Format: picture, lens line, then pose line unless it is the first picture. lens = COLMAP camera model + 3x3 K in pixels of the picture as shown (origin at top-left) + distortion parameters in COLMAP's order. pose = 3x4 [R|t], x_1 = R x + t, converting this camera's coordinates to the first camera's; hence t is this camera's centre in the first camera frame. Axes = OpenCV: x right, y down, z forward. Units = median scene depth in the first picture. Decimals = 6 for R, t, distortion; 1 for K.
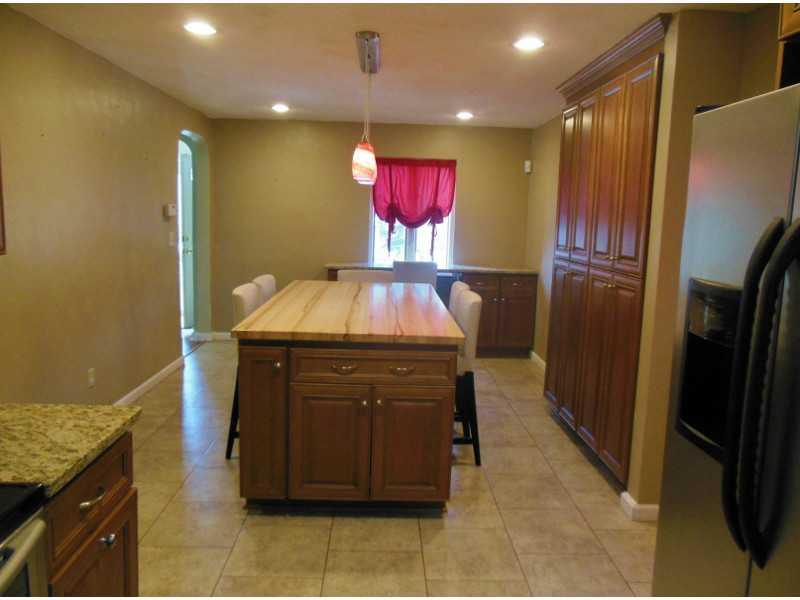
lens RADIAL K [[617.8, 0, 397.3], [0, 617.8, 300.7], [0, 0, 1]] dist [-0.025154, 0.014179]
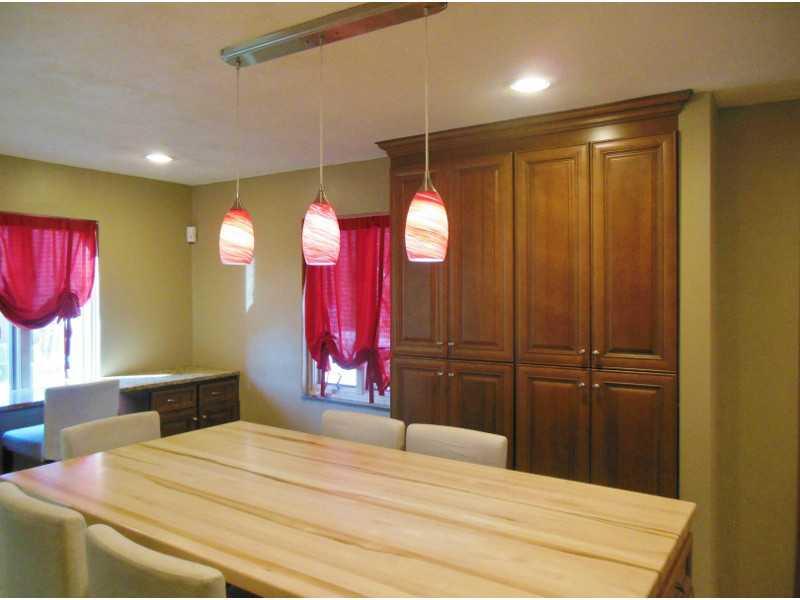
lens RADIAL K [[617.8, 0, 396.3], [0, 617.8, 297.3], [0, 0, 1]] dist [-0.025154, 0.014179]
pose [[0.594950, -0.046574, 0.802412, -0.249566], [0.137162, 0.989559, -0.044262, -0.073493], [-0.791973, 0.136395, 0.595127, 0.361160]]
